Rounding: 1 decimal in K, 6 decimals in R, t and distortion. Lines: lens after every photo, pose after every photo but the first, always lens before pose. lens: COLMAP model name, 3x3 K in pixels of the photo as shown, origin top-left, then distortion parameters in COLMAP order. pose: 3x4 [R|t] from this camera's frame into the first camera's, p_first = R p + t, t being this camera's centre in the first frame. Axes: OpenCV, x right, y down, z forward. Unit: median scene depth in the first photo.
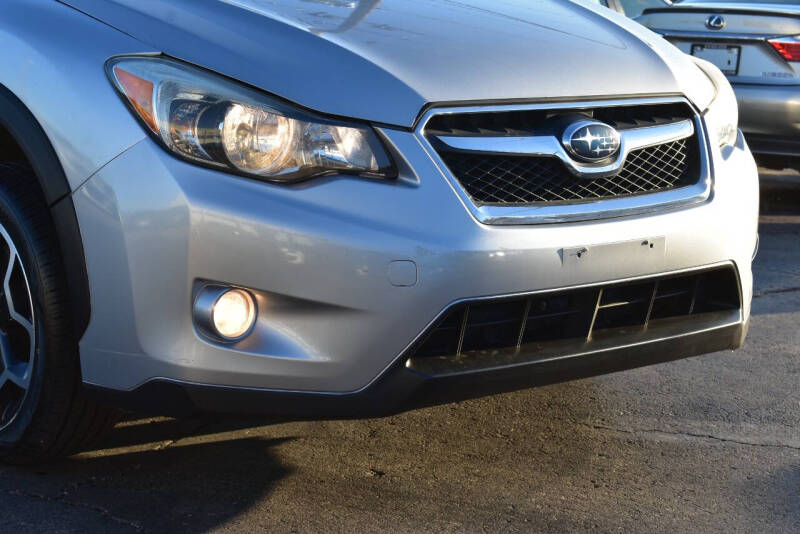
lens RADIAL K [[1875.9, 0, 401.6], [0, 1875.9, 266.9], [0, 0, 1]] dist [-0.012661, 0.000000]
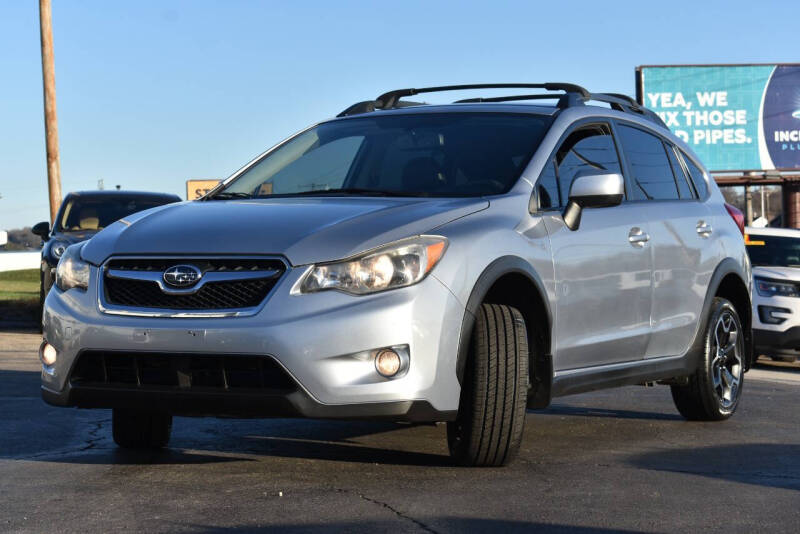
lens RADIAL K [[2050.7, 0, 401.8], [0, 2050.7, 270.2], [0, 0, 1]] dist [-0.063007, 0.000000]
pose [[0.328085, -0.034671, -0.944012, 2.147297], [-0.156142, 0.983590, -0.090391, 0.077210], [0.931654, 0.177055, 0.317288, 0.602695]]
